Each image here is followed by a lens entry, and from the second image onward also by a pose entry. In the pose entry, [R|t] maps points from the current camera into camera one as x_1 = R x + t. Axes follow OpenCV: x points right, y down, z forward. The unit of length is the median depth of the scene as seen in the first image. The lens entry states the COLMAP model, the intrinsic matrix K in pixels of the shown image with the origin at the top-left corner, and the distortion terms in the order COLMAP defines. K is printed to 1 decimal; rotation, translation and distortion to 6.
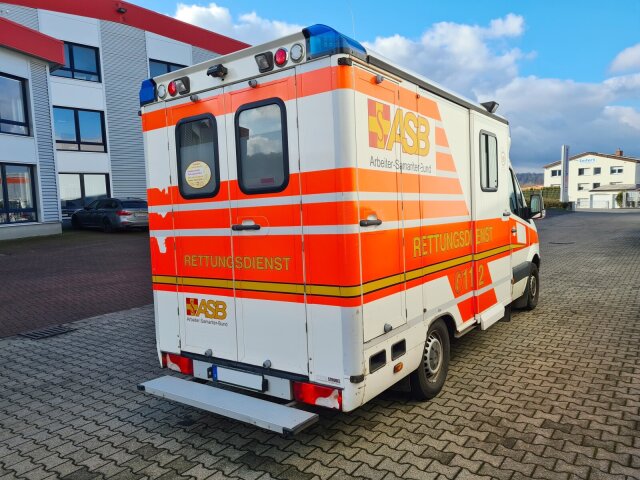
lens RADIAL K [[481.1, 0, 318.2], [0, 481.1, 236.1], [0, 0, 1]] dist [0.057499, -0.034189]
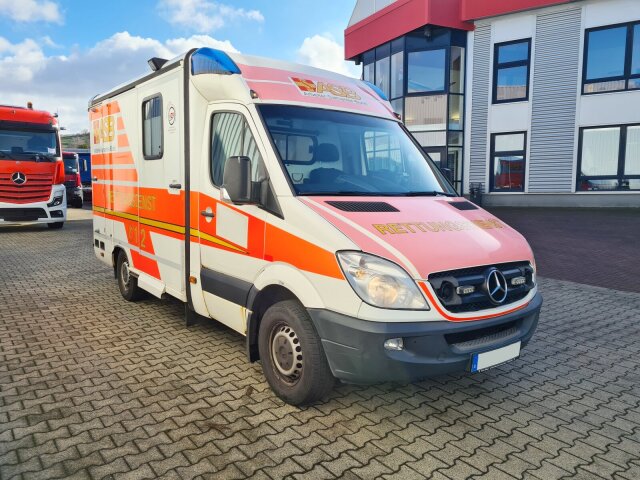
lens RADIAL K [[481.1, 0, 320.6], [0, 481.1, 236.4], [0, 0, 1]] dist [0.057499, -0.034189]
pose [[-0.287373, 0.139742, -0.947570, 1.583438], [-0.059225, 0.984814, 0.163196, -0.157278], [0.955986, 0.103018, -0.274733, 2.125828]]
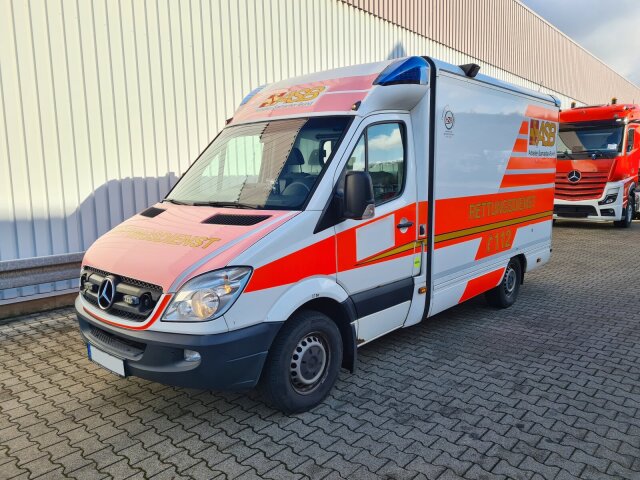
lens RADIAL K [[481.1, 0, 315.0], [0, 481.1, 239.5], [0, 0, 1]] dist [0.057499, -0.034189]
pose [[-0.992996, 0.040707, 0.110916, 0.305732], [0.060527, 0.981497, 0.181660, -0.186969], [-0.101468, 0.187101, -0.977086, 2.956076]]
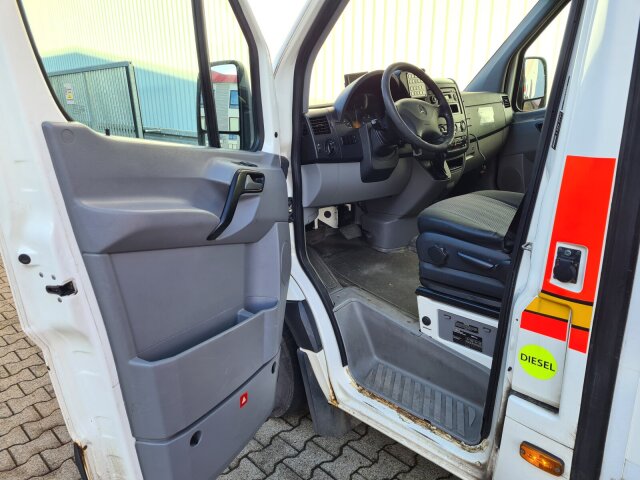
lens RADIAL K [[481.1, 0, 317.7], [0, 481.1, 241.2], [0, 0, 1]] dist [0.057499, -0.034189]
pose [[0.159067, -0.268873, 0.949950, -0.116666], [0.083964, 0.962399, 0.258337, -0.095359], [-0.983691, 0.038669, 0.175662, 1.941550]]
